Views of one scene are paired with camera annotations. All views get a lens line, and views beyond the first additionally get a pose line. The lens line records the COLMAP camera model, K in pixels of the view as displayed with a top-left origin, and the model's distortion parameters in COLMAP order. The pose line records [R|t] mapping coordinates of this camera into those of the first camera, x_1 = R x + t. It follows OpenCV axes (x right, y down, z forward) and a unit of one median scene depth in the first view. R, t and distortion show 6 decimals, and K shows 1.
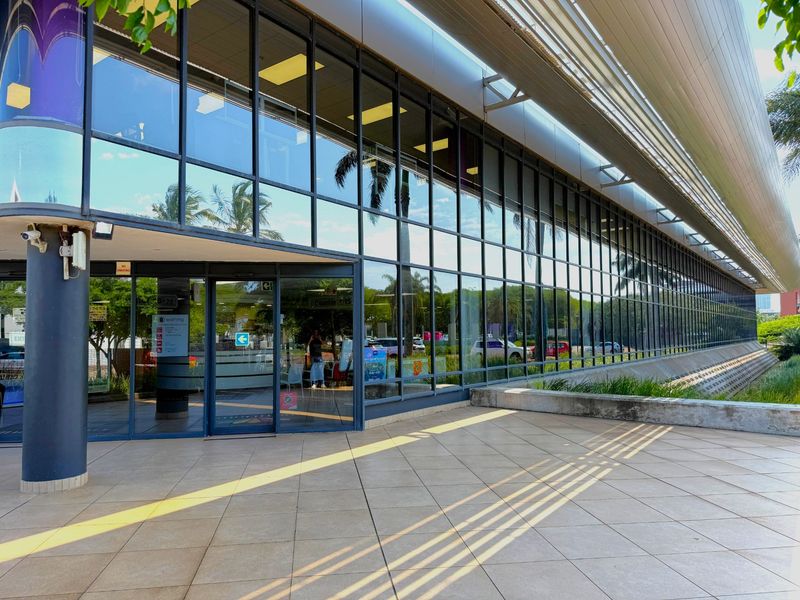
lens RADIAL K [[567.3, 0, 399.5], [0, 567.3, 302.1], [0, 0, 1]] dist [0.004106, -0.004559]
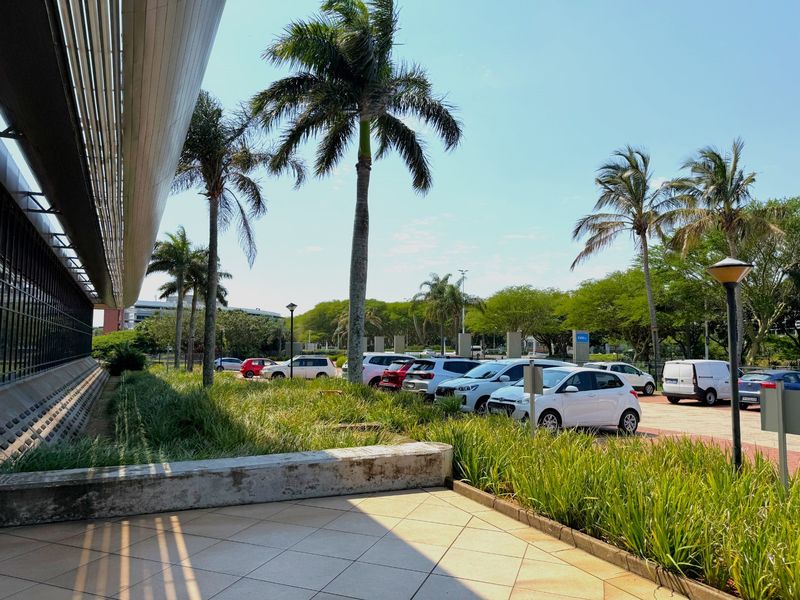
lens RADIAL K [[567.3, 0, 399.3], [0, 567.3, 298.1], [0, 0, 1]] dist [0.004106, -0.004559]
pose [[0.471853, 0.088204, 0.877254, 0.045694], [-0.061842, 0.995844, -0.066864, 0.009138], [-0.879506, -0.022701, 0.475346, 0.456085]]
